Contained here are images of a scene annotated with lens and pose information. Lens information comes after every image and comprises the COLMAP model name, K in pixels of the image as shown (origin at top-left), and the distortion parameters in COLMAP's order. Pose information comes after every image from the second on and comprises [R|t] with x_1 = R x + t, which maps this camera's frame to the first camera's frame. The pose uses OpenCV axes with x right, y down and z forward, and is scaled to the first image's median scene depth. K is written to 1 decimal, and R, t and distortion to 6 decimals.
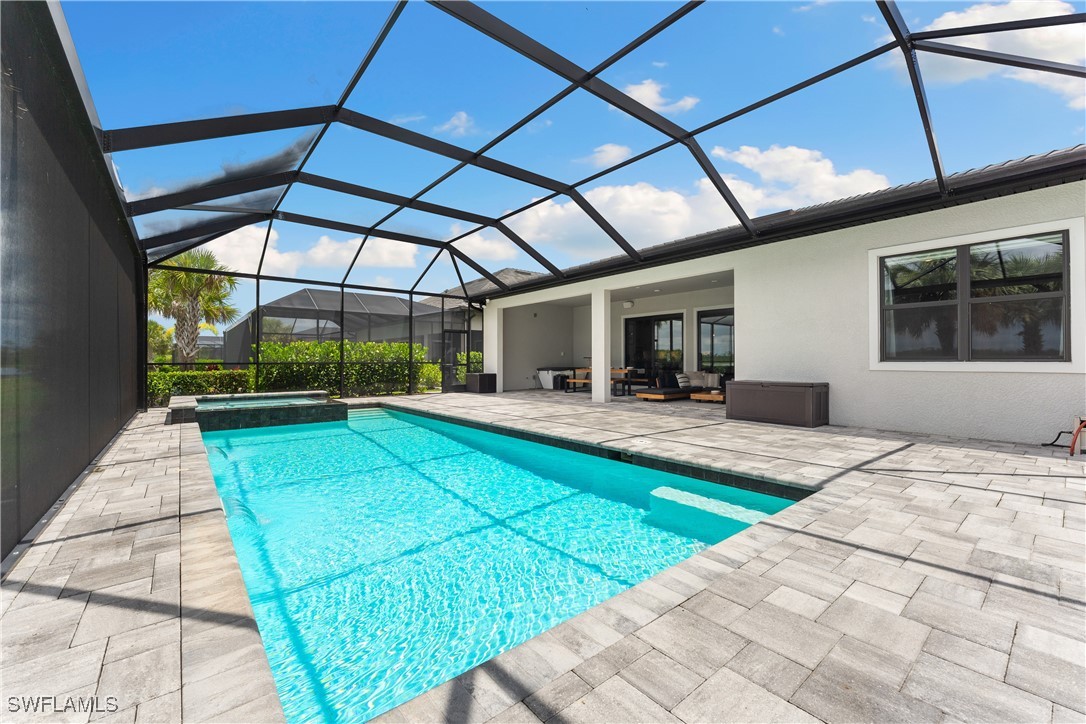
lens RADIAL K [[442.9, 0, 543.0], [0, 442.9, 362.0], [0, 0, 1]] dist [-0.000784, -0.000059]
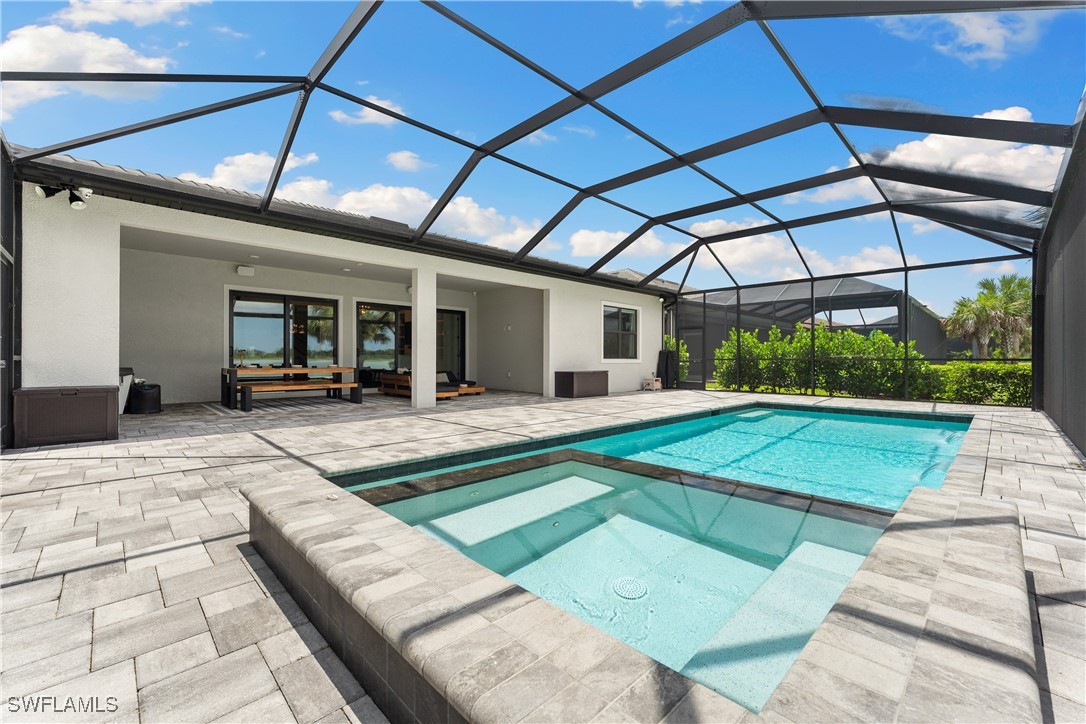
lens RADIAL K [[446.4, 0, 543.0], [0, 446.4, 362.0], [0, 0, 1]] dist [-0.000814, -0.000013]
pose [[-0.084374, -0.006941, 0.996410, -0.753220], [-0.002644, 0.999974, 0.006742, 0.001002], [-0.996431, -0.002066, -0.084390, 0.911268]]
